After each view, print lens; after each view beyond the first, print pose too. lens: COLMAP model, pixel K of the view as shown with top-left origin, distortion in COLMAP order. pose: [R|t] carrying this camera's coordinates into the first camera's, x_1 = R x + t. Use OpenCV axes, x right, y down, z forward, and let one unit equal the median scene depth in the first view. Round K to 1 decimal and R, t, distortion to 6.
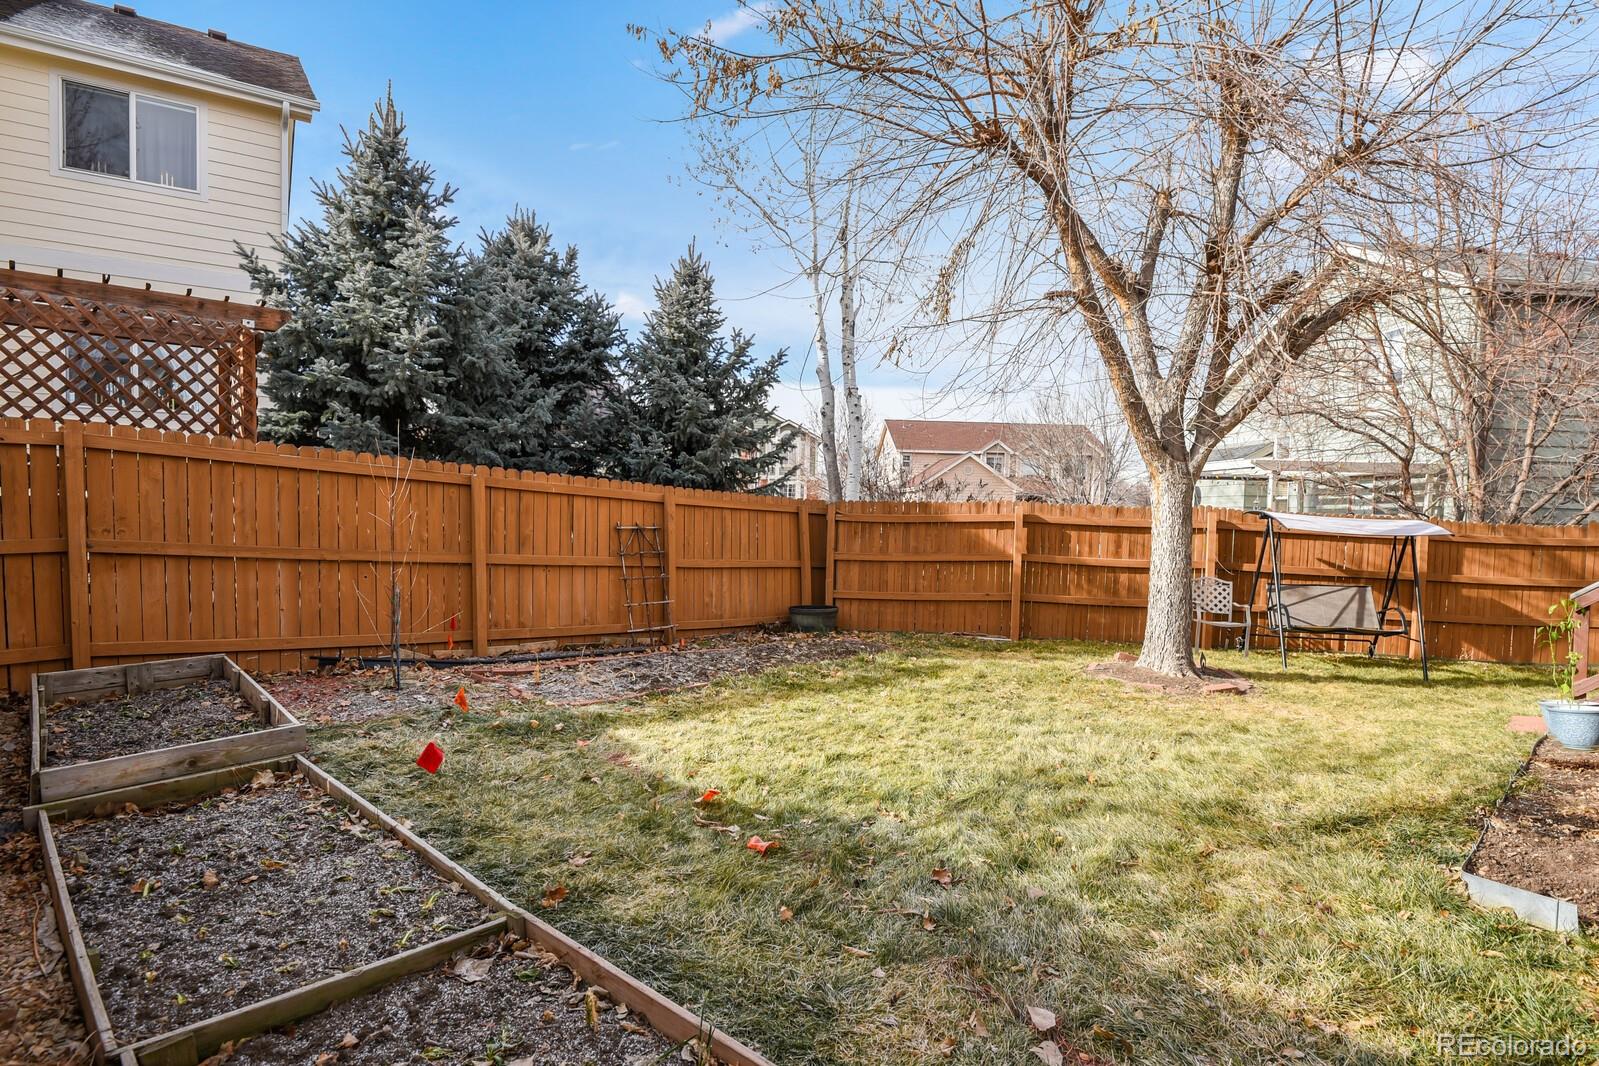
lens RADIAL K [[816.6, 0, 799.5], [0, 816.6, 533.0], [0, 0, 1]] dist [-0.000790, -0.000483]
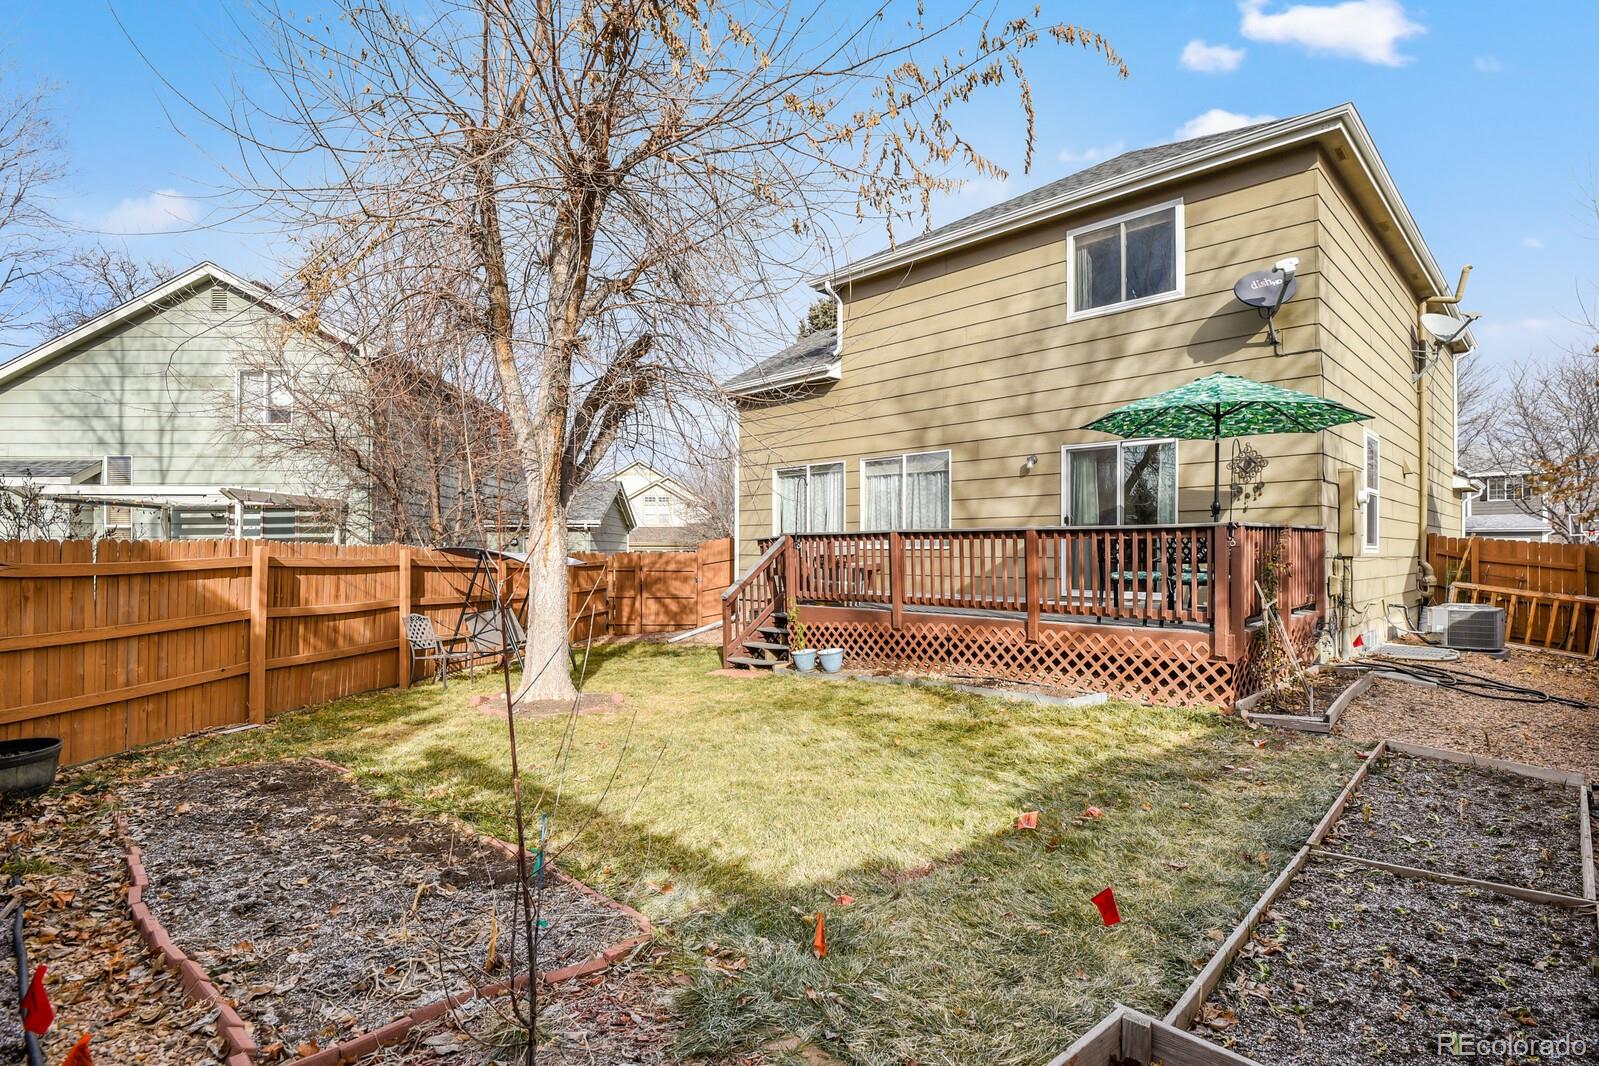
lens RADIAL K [[816.6, 0, 799.5], [0, 816.6, 533.0], [0, 0, 1]] dist [-0.000790, -0.000483]
pose [[-0.077585, 0.000684, 0.996985, -0.515004], [0.021226, 0.999774, 0.000966, -0.034580], [-0.996760, 0.021237, -0.077582, 0.566172]]
